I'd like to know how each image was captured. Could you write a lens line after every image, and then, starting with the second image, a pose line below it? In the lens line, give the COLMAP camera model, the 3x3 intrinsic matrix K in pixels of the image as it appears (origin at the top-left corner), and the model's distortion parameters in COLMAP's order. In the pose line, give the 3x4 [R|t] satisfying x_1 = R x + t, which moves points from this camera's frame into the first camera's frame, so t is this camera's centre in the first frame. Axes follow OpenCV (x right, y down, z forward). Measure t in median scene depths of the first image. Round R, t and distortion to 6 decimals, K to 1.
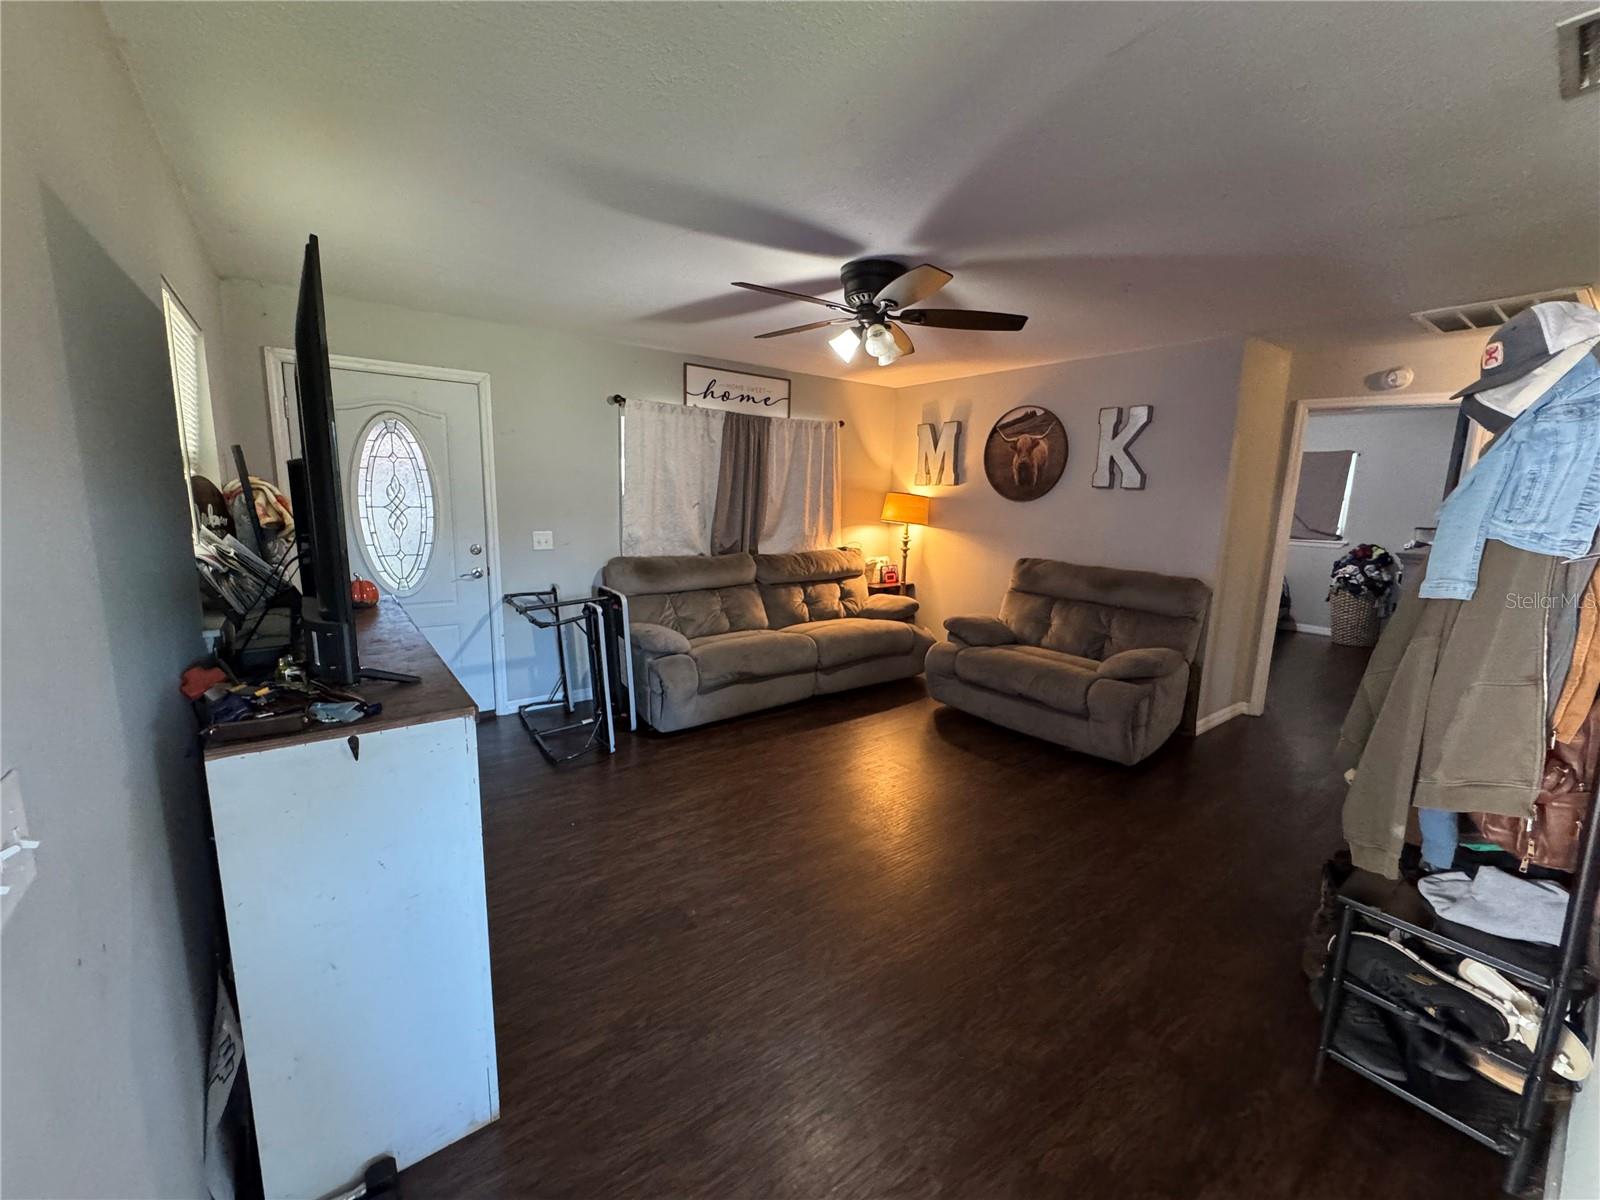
lens RADIAL K [[643.1, 0, 803.6], [0, 643.1, 593.2], [0, 0, 1]] dist [-0.002642, 0.000440]
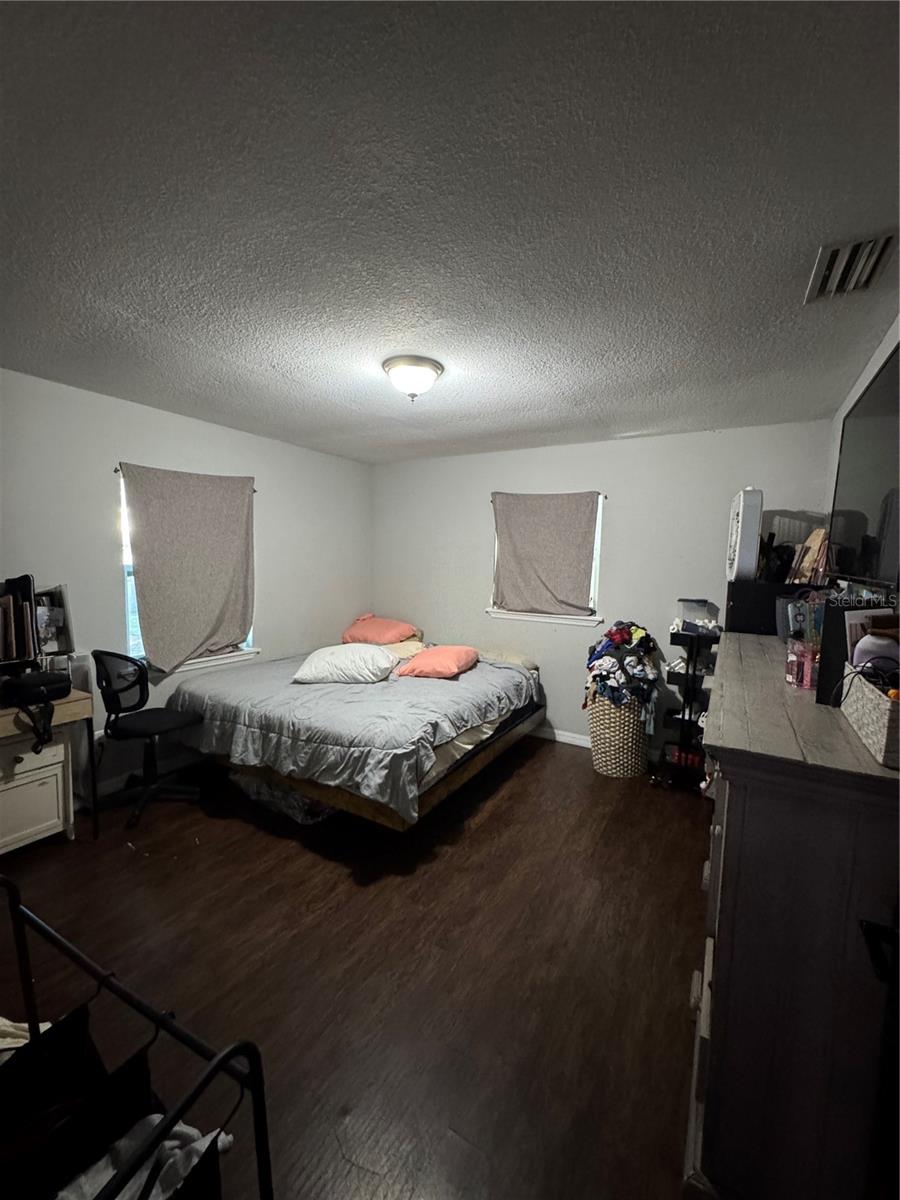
lens RADIAL K [[482.3, 0, 452.7], [0, 482.3, 603.5], [0, 0, 1]] dist [-0.002642, 0.000440]
pose [[0.928319, -0.035381, 0.370097, 0.517863], [0.058216, 0.997015, -0.050712, -0.082339], [-0.367198, 0.068622, 0.927608, 0.588470]]
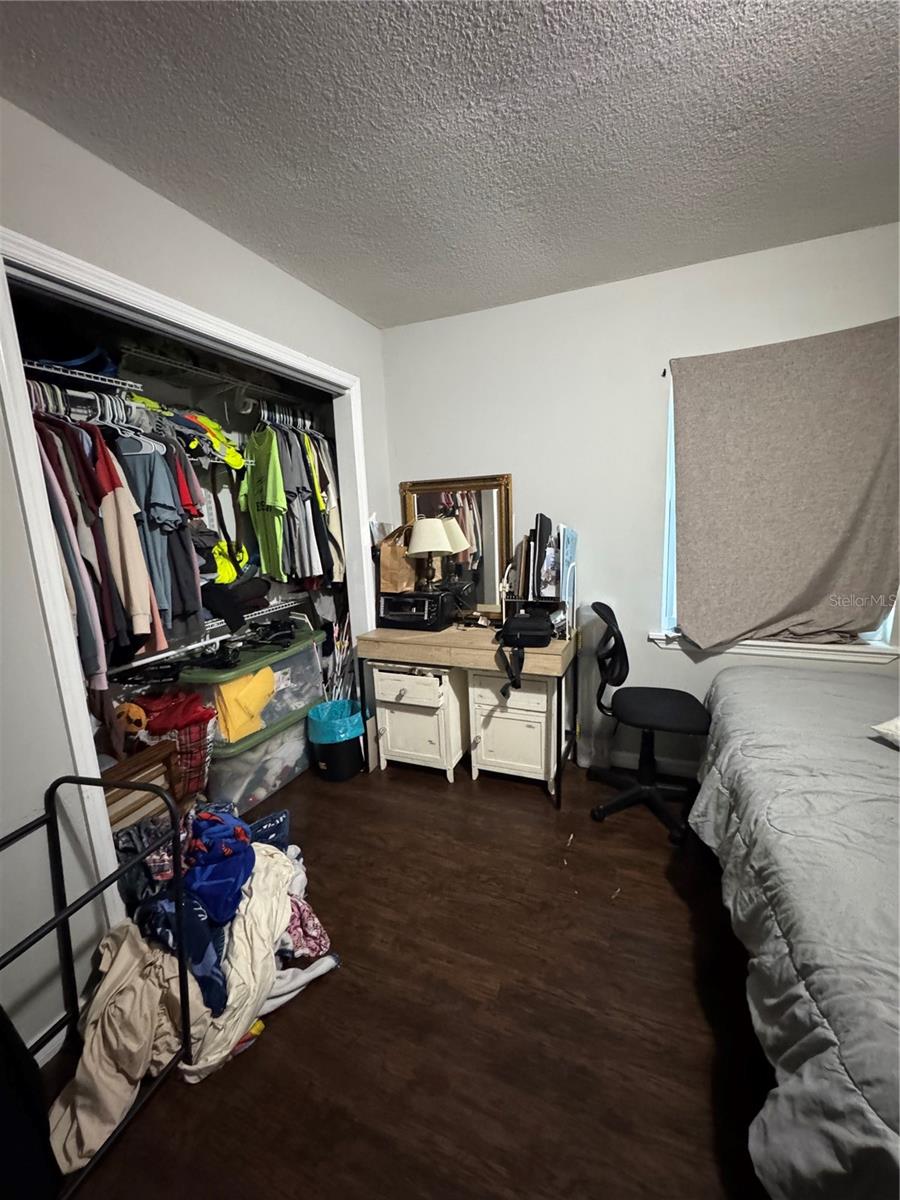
lens RADIAL K [[482.3, 0, 448.2], [0, 482.3, 599.9], [0, 0, 1]] dist [-0.002642, 0.000440]
pose [[0.502448, 0.117429, -0.856596, 0.739162], [-0.089450, 0.992478, 0.083589, -0.122011], [0.859968, 0.034623, 0.509172, 1.026621]]
